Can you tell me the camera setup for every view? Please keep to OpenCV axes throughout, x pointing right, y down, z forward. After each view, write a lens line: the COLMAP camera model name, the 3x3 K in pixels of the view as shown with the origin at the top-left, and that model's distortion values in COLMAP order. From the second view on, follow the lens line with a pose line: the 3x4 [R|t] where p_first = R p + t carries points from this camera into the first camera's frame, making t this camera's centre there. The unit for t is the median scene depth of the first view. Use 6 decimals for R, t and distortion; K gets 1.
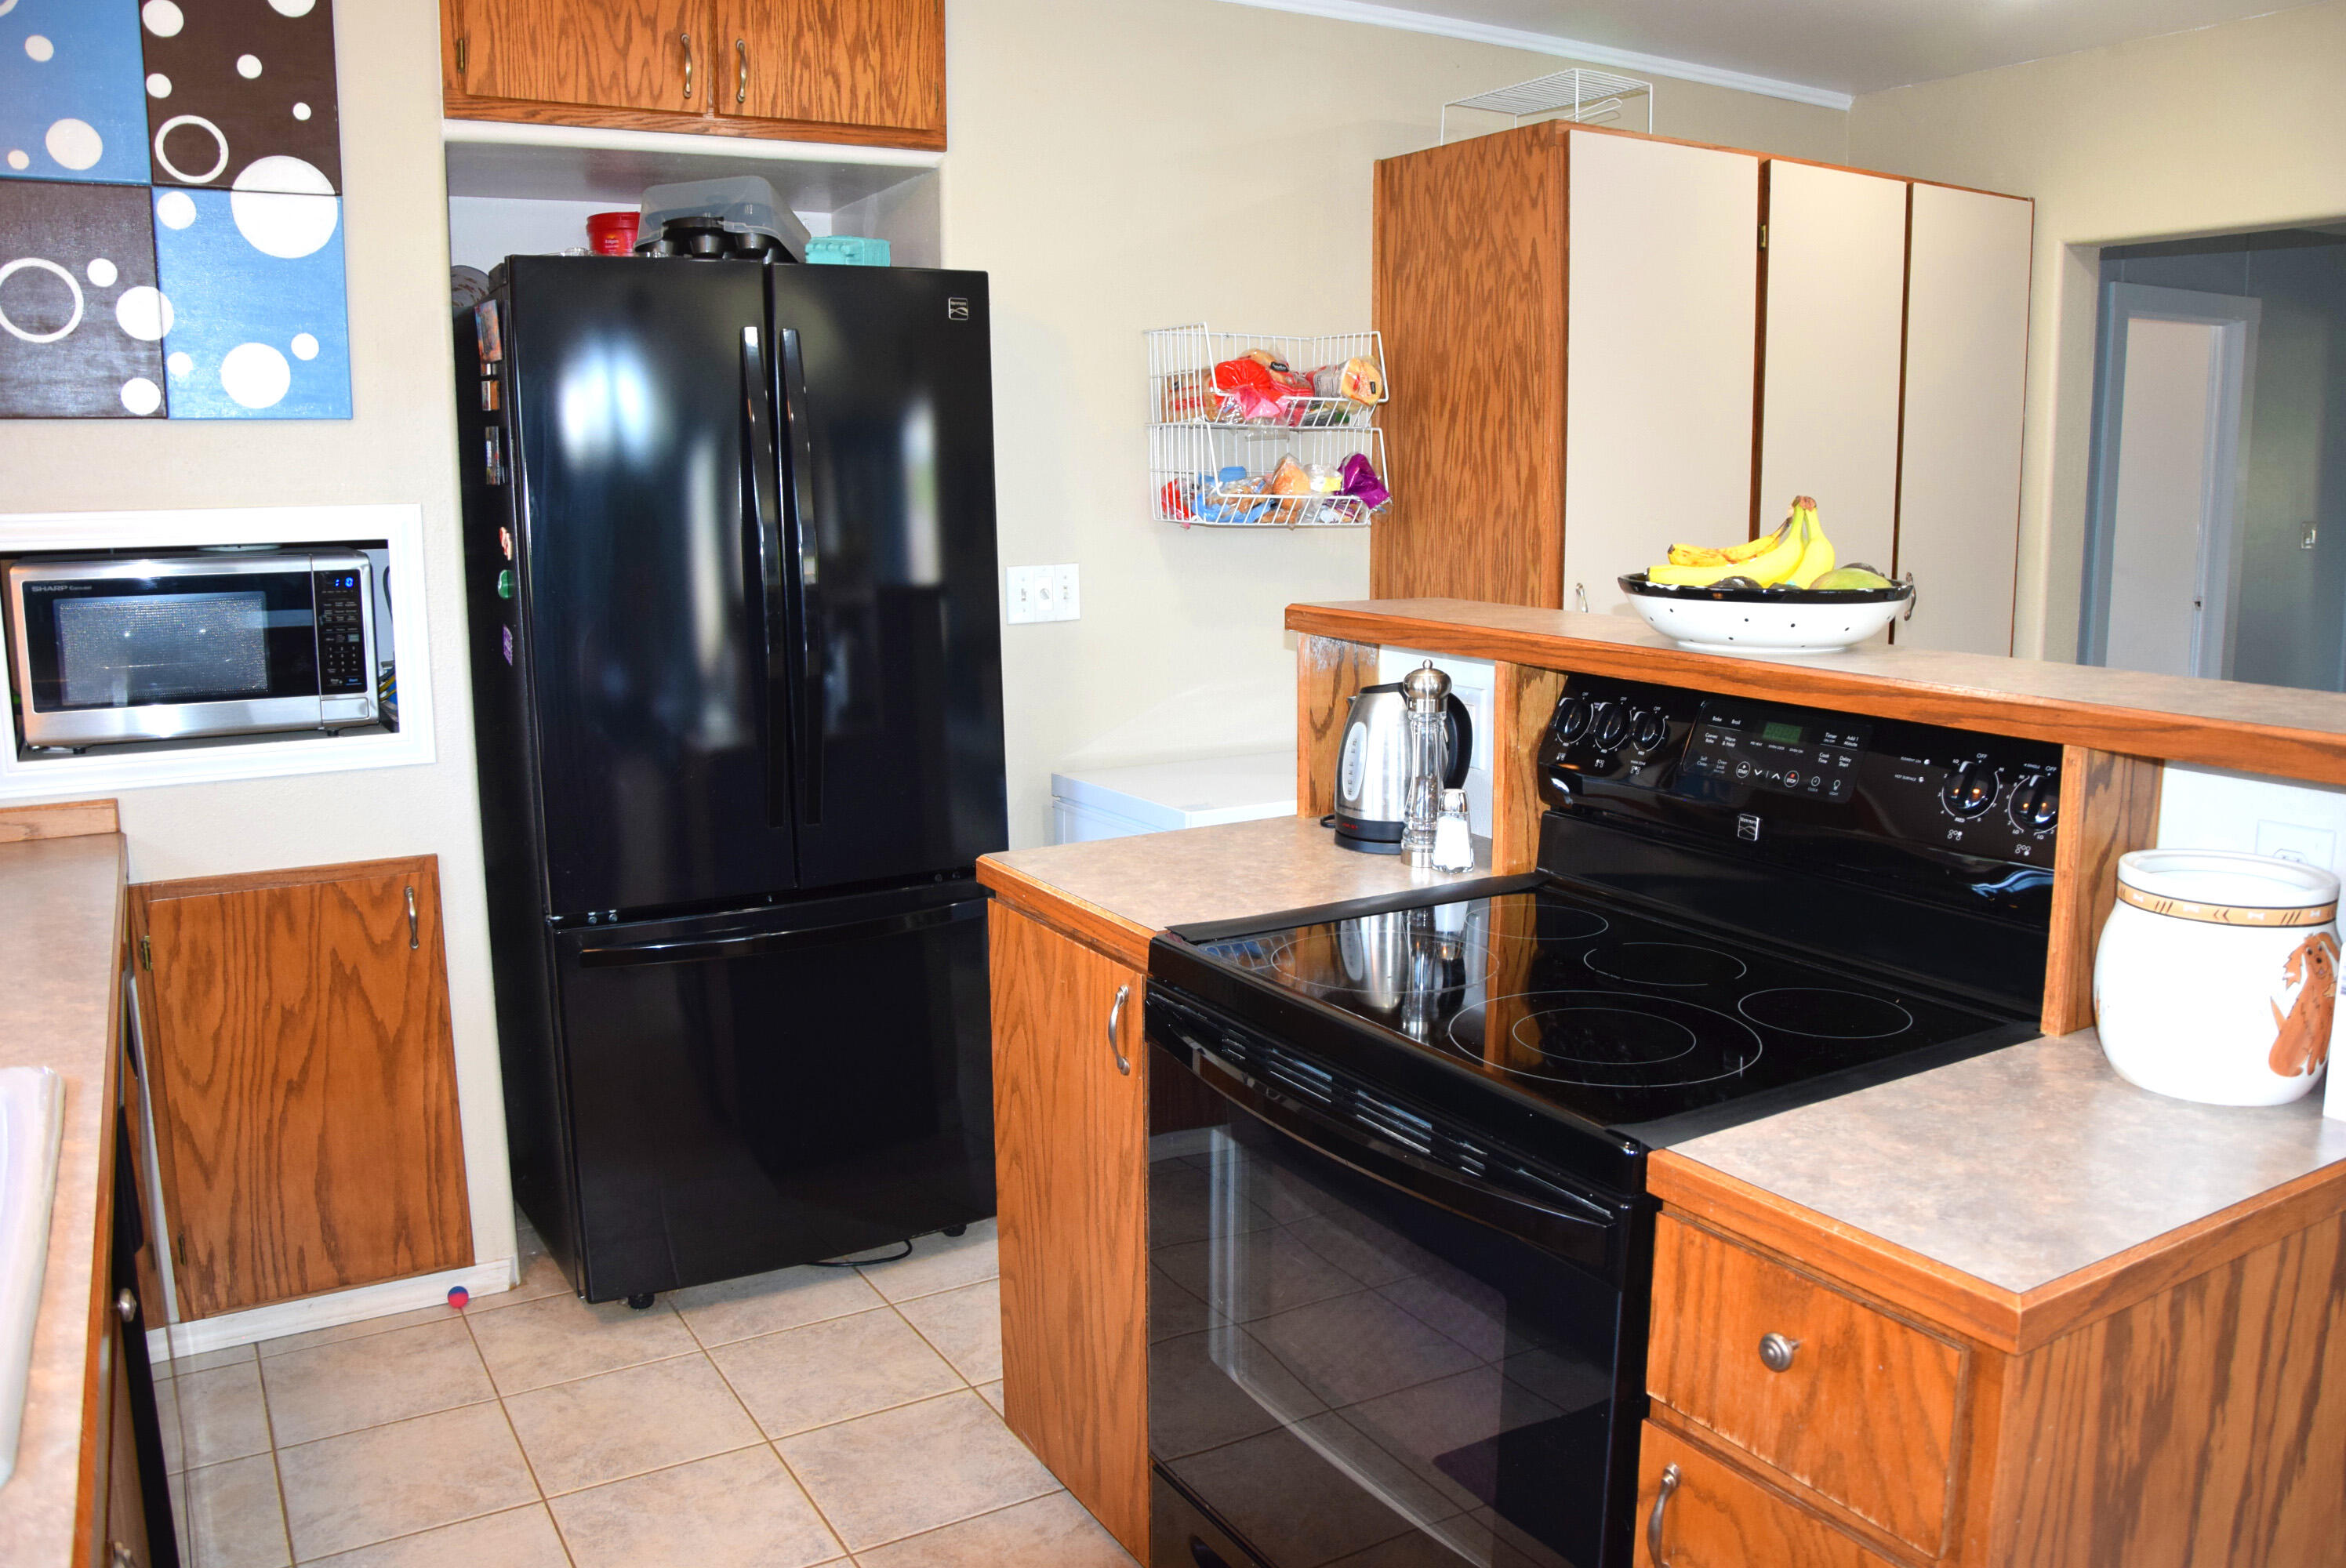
lens RADIAL K [[1809.2, 0, 1173.0], [0, 1809.2, 784.0], [0, 0, 1]] dist [-0.167697, 0.113924]
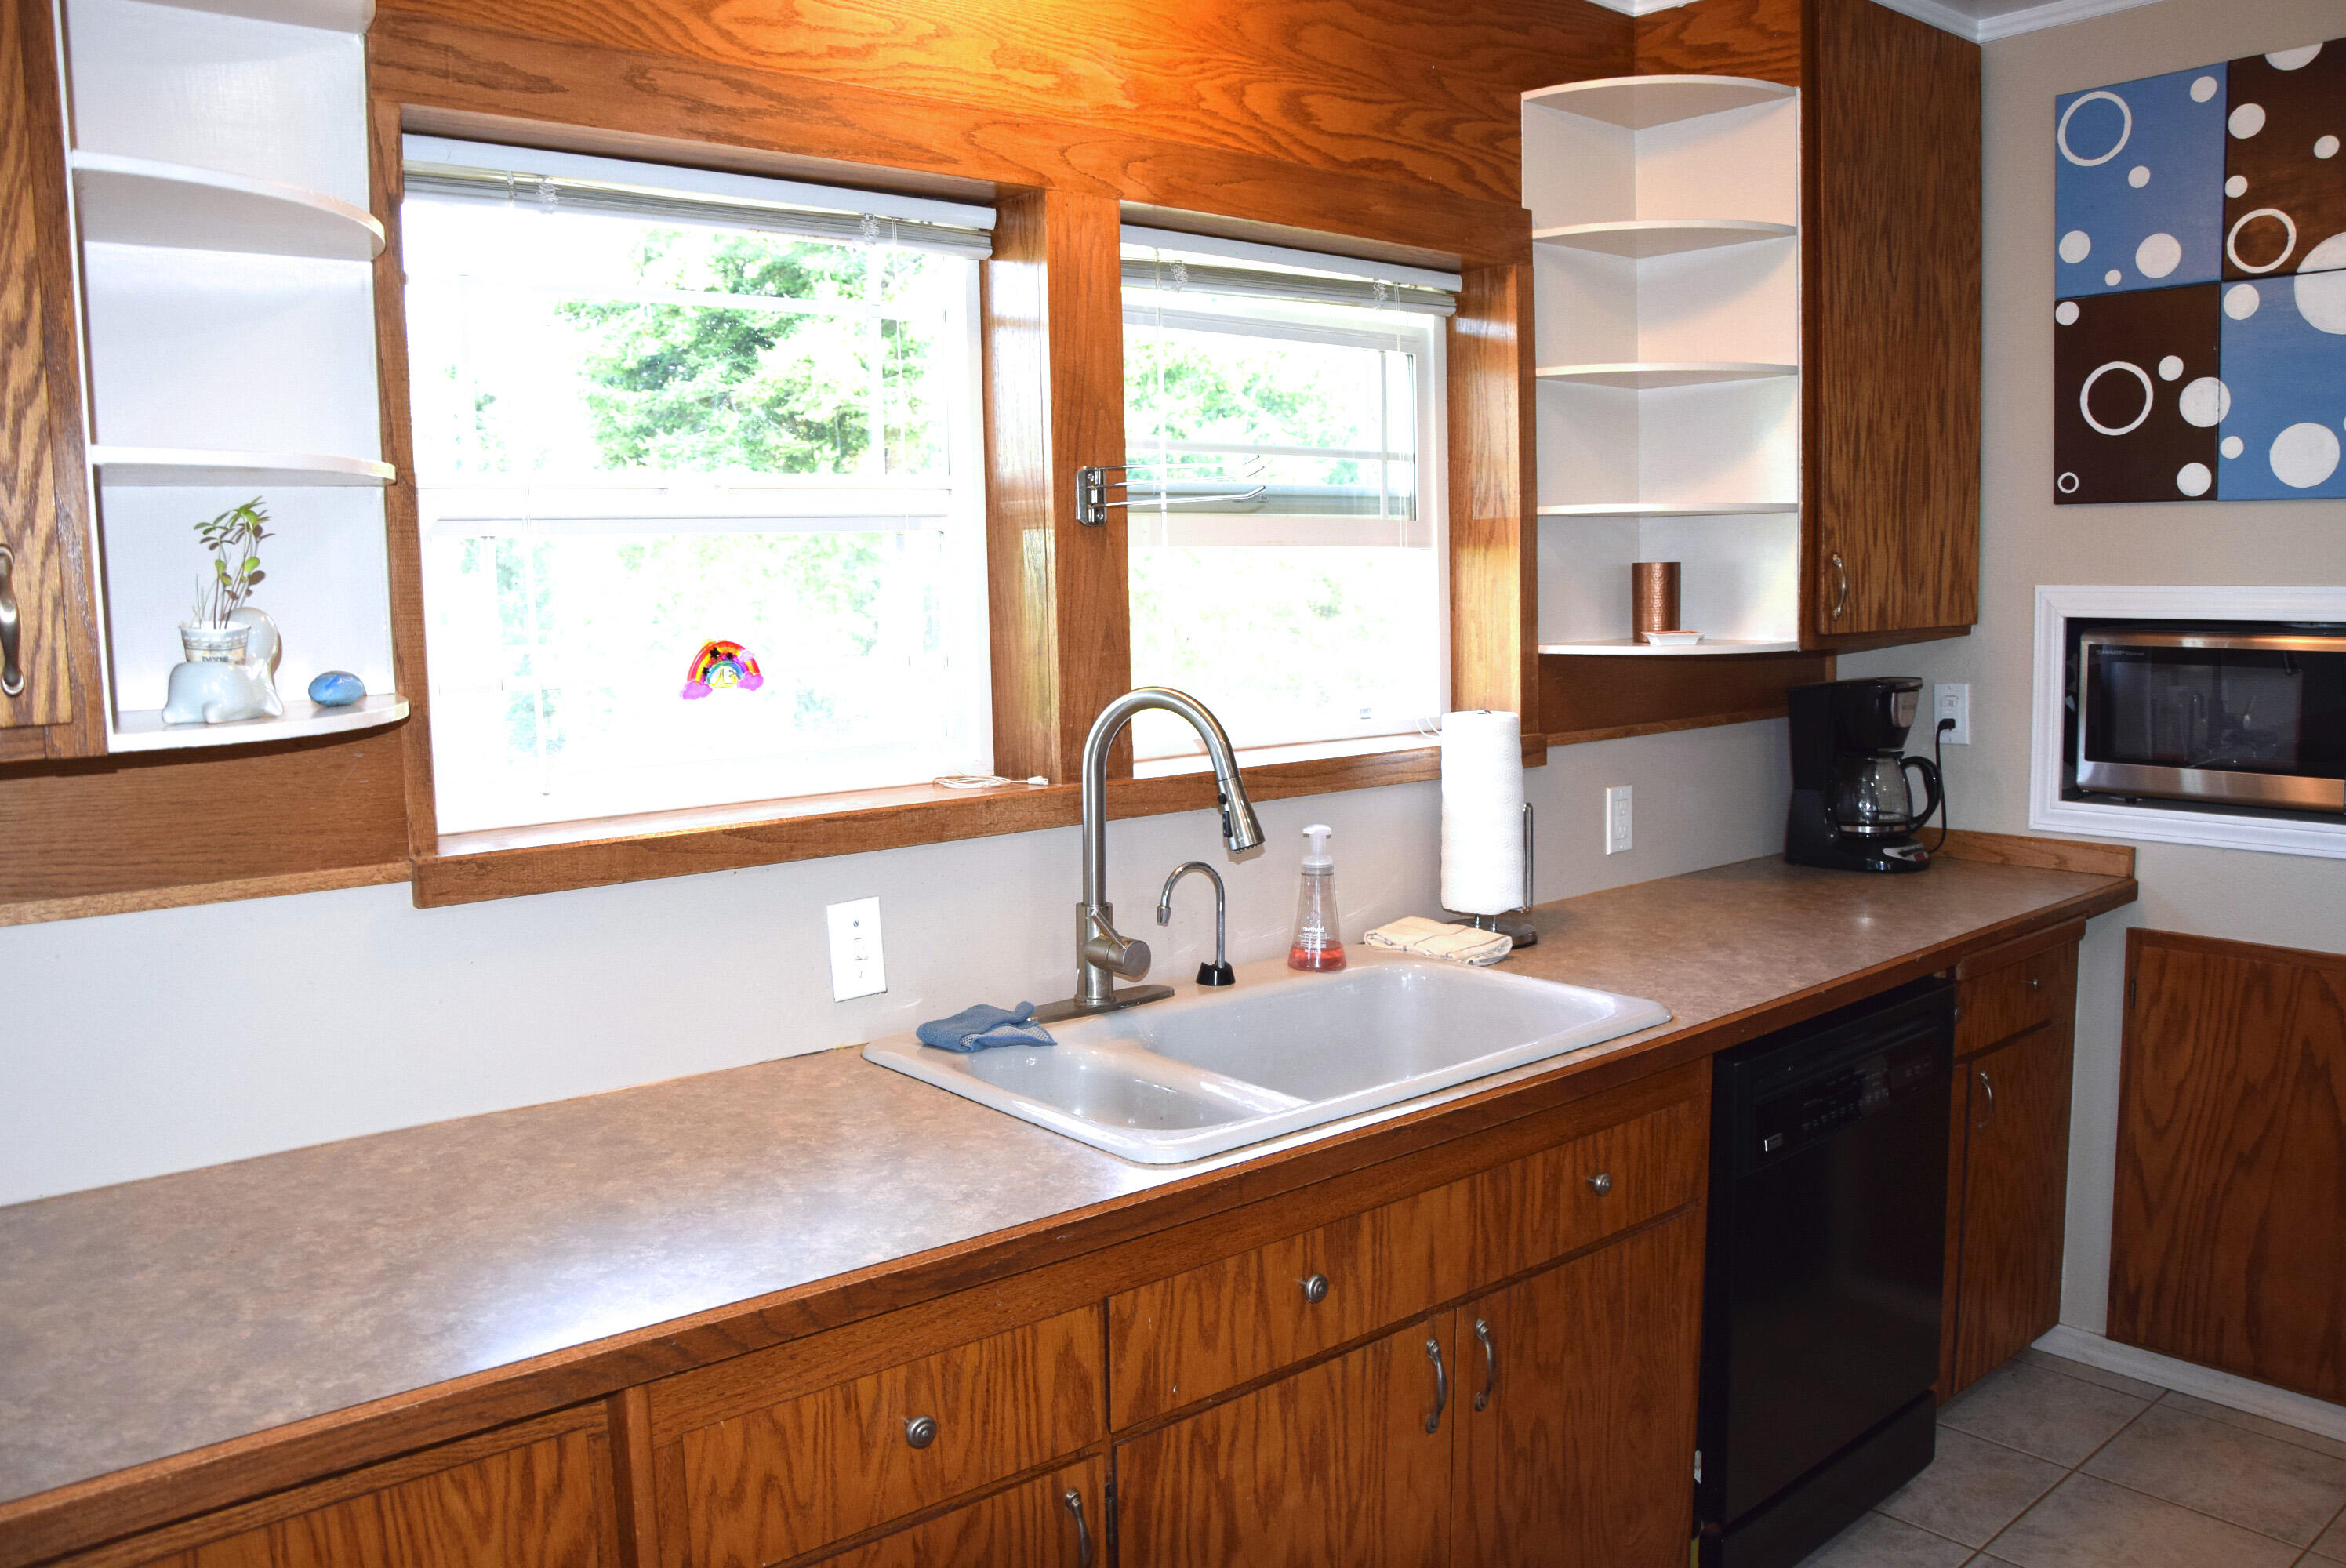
lens RADIAL K [[1809.2, 0, 1173.0], [0, 1809.2, 784.0], [0, 0, 1]] dist [-0.167697, 0.113924]
pose [[0.172458, 0.114826, -0.978301, 0.338464], [-0.145387, 0.985272, 0.090015, -0.040064], [0.974228, 0.126708, 0.186612, 0.190544]]
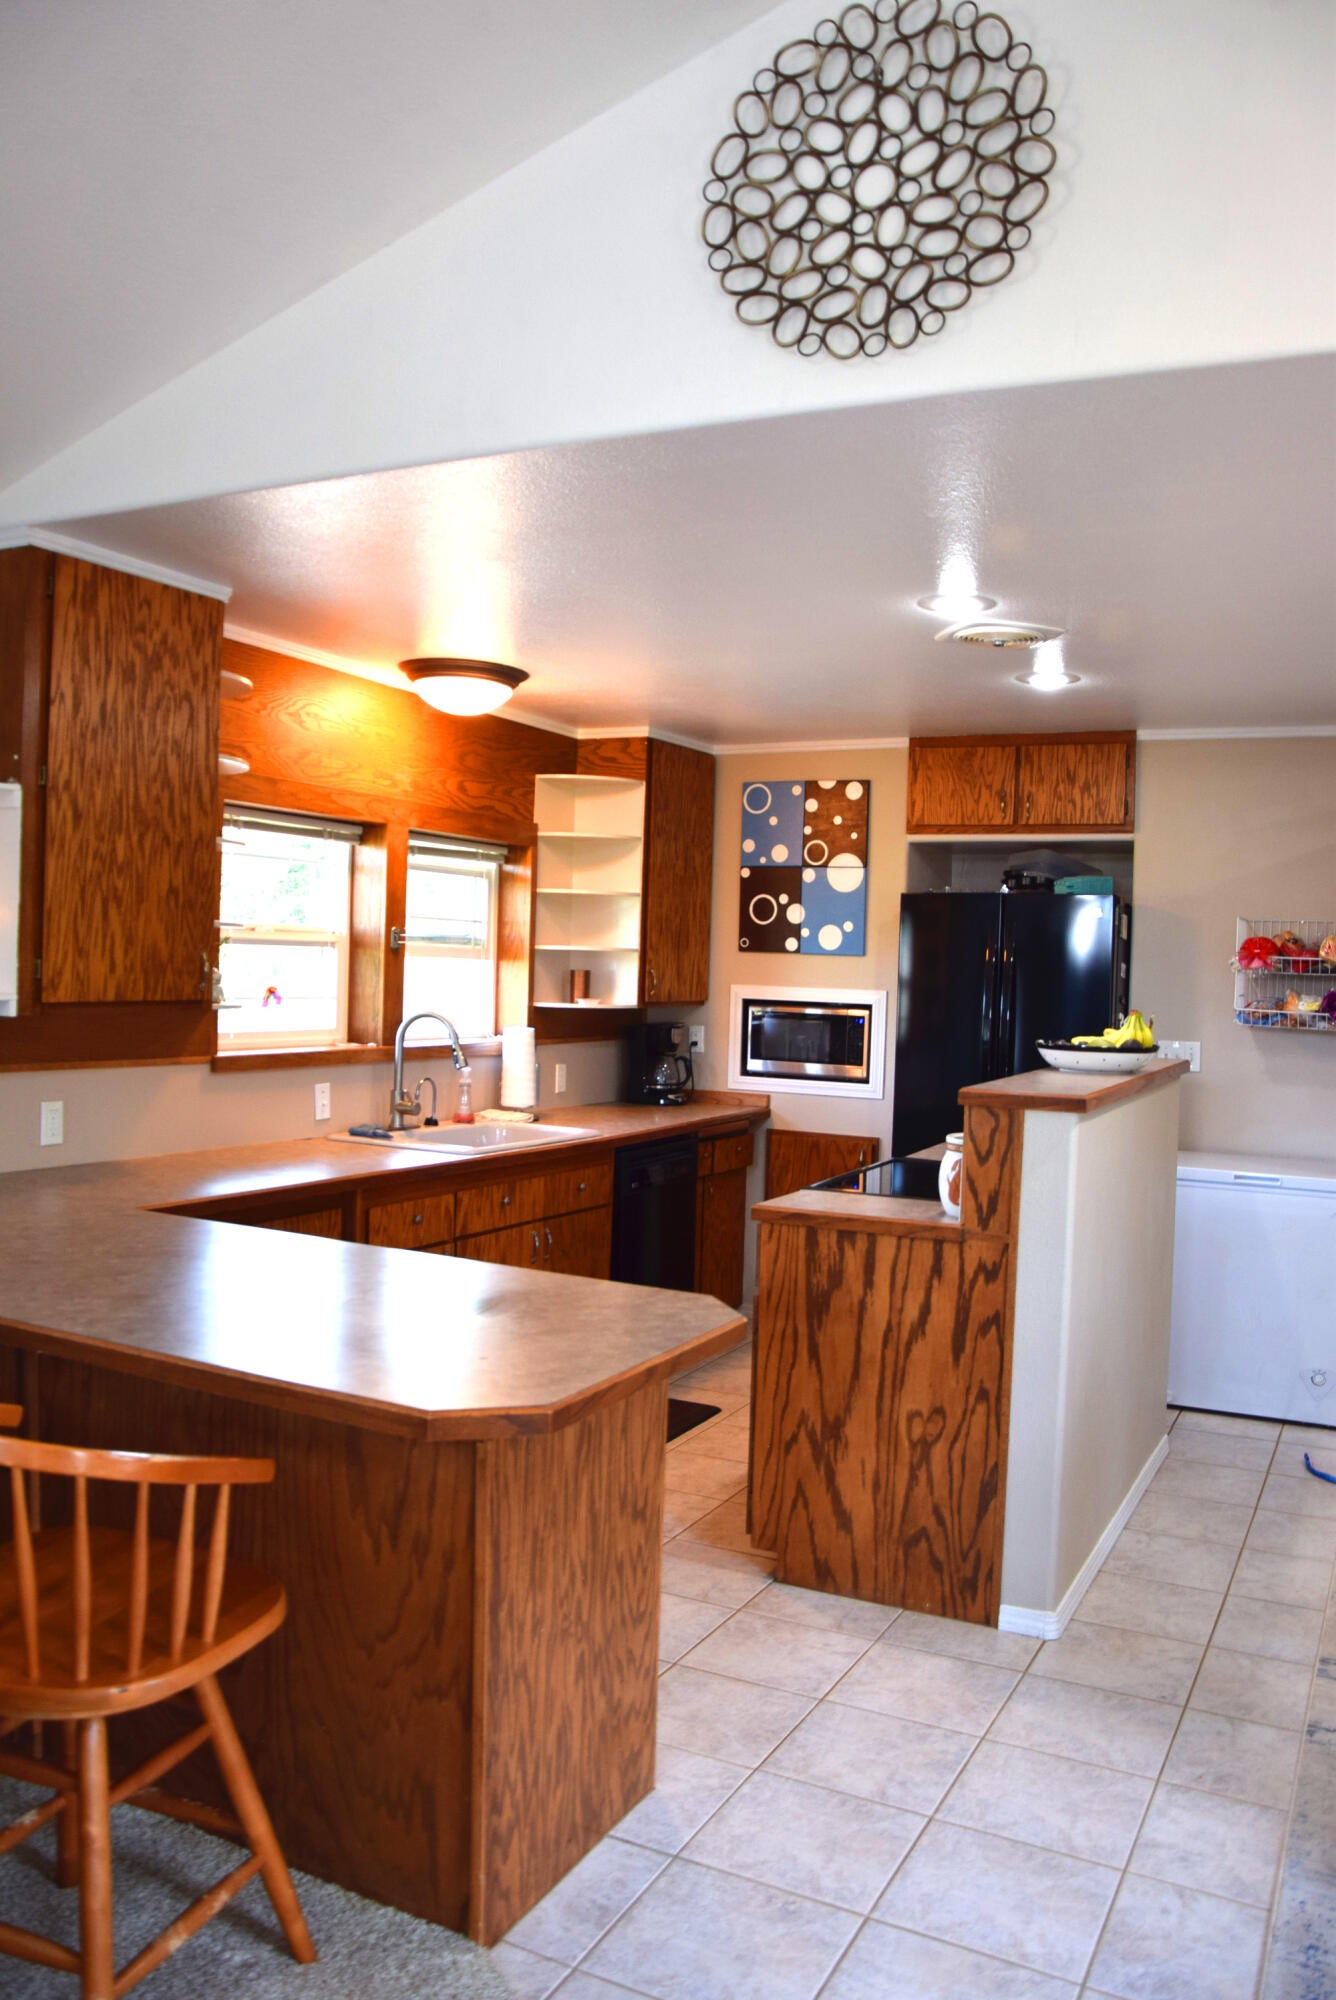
lens RADIAL K [[1542.5, 0, 668.0], [0, 1542.5, 1000.0], [0, 0, 1]] dist [-0.167697, 0.113924]
pose [[0.540391, 0.042067, -0.840362, 1.214274], [-0.173896, 0.982771, -0.062627, 0.038580], [0.823249, 0.179978, 0.538395, -0.395065]]
